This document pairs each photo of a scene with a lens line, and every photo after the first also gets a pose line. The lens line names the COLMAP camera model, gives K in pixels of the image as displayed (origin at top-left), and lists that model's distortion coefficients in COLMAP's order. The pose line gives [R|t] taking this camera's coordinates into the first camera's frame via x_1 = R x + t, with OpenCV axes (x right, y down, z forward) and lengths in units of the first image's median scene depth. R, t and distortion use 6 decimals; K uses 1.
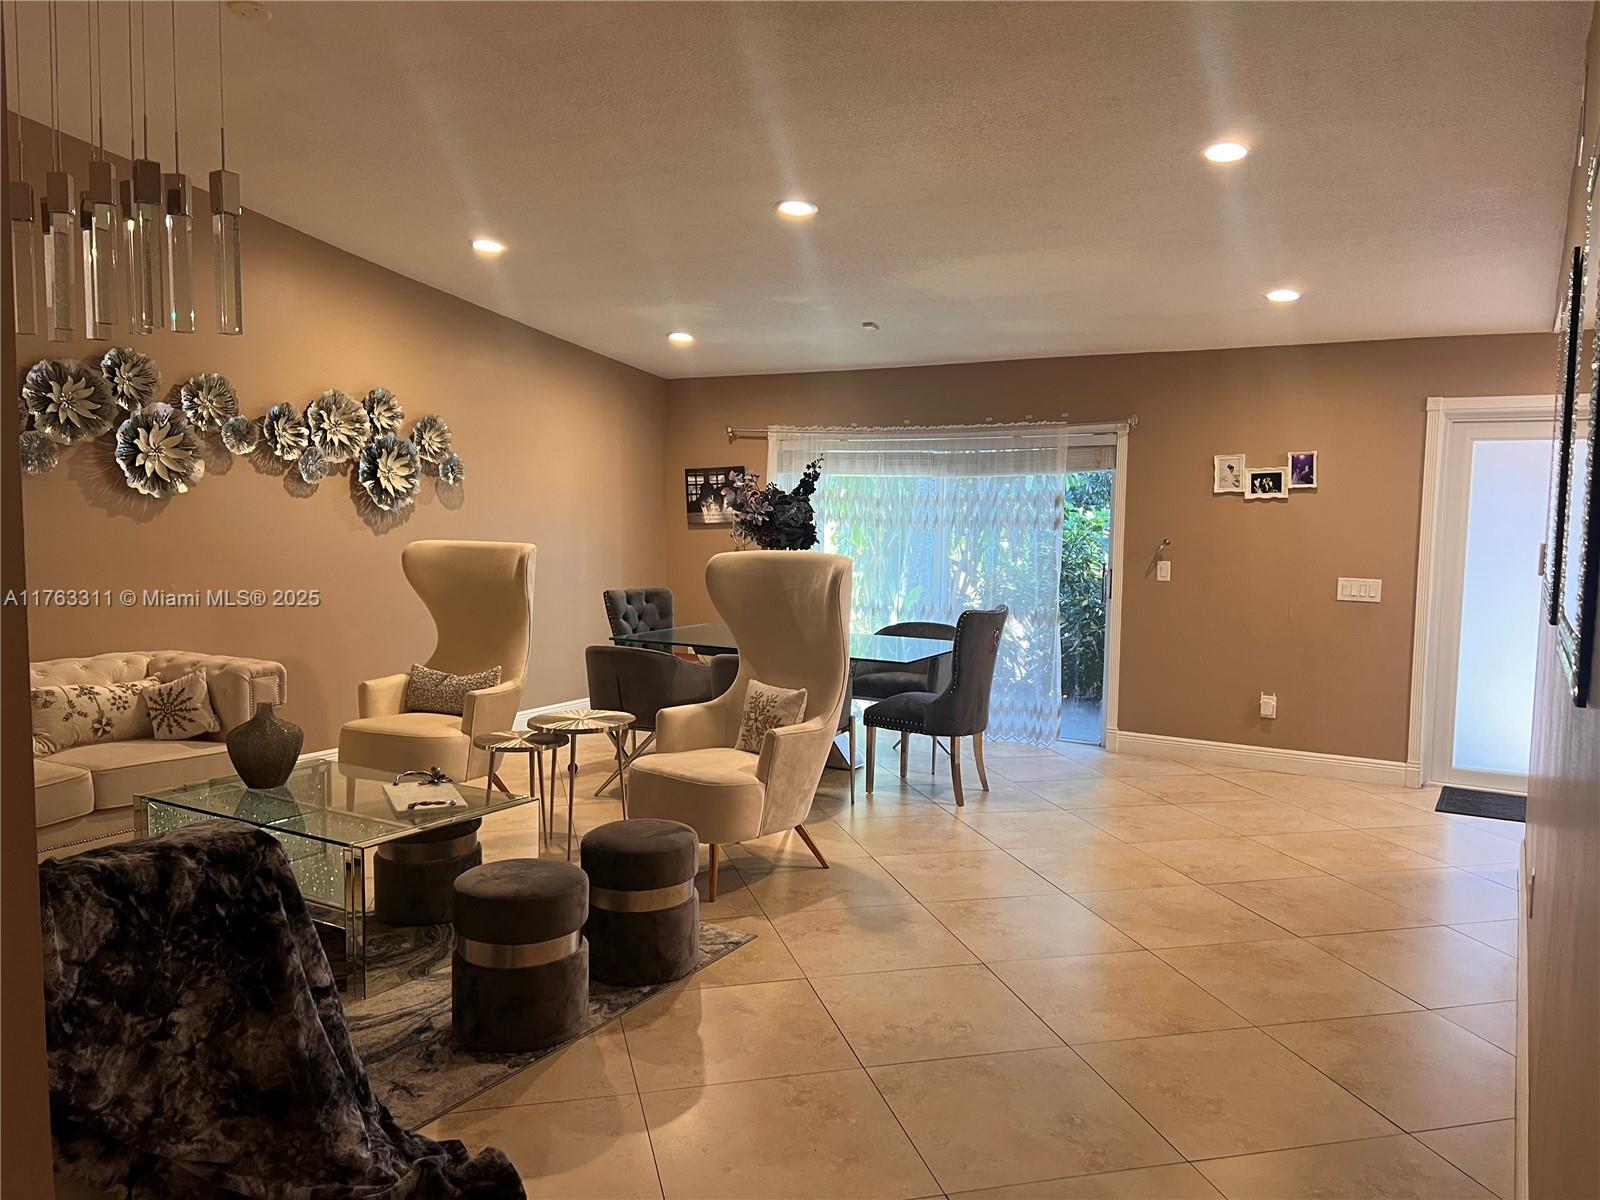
lens RADIAL K [[1196.9, 0, 800.0], [0, 1196.9, 600.0], [0, 0, 1]] dist [0.041703, 0.004738]
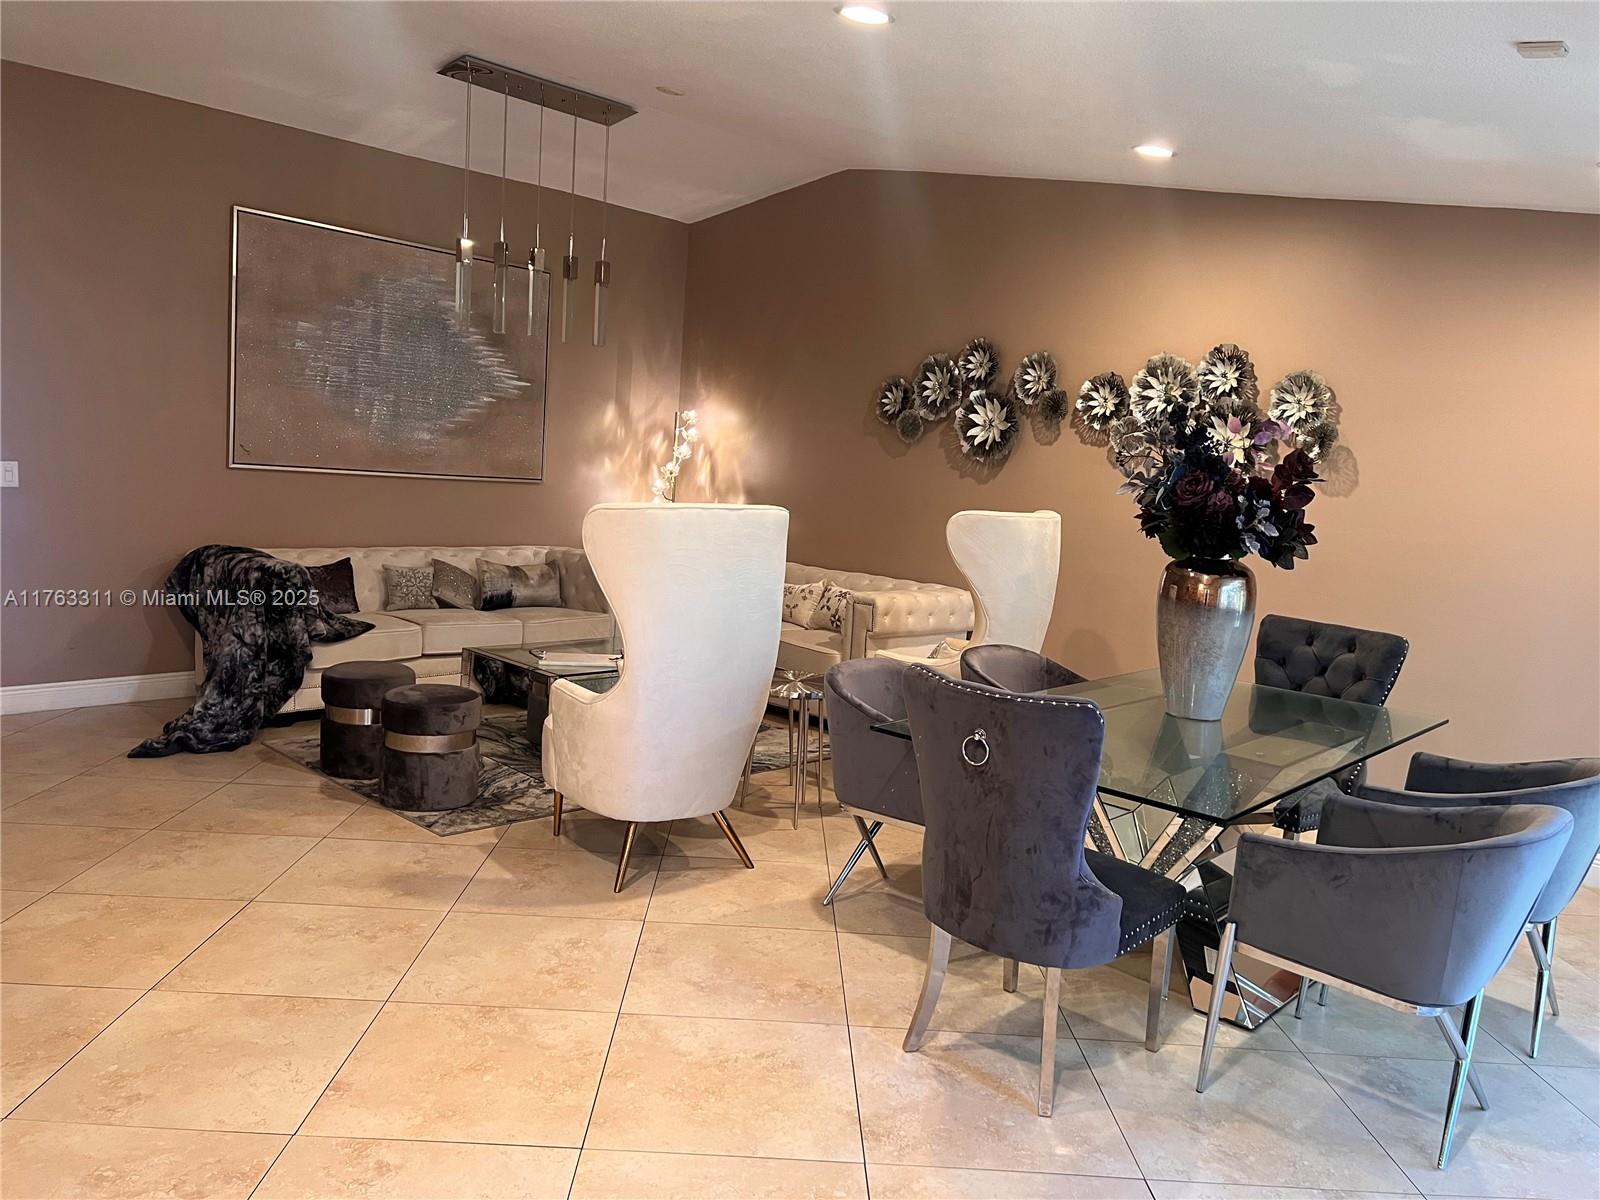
lens RADIAL K [[1196.9, 0, 800.0], [0, 1196.9, 600.0], [0, 0, 1]] dist [0.041703, 0.004738]
pose [[-0.231870, 0.096568, -0.967942, 0.698098], [-0.143675, 0.980747, 0.132262, -0.086696], [0.962078, 0.169736, -0.213531, 1.157587]]
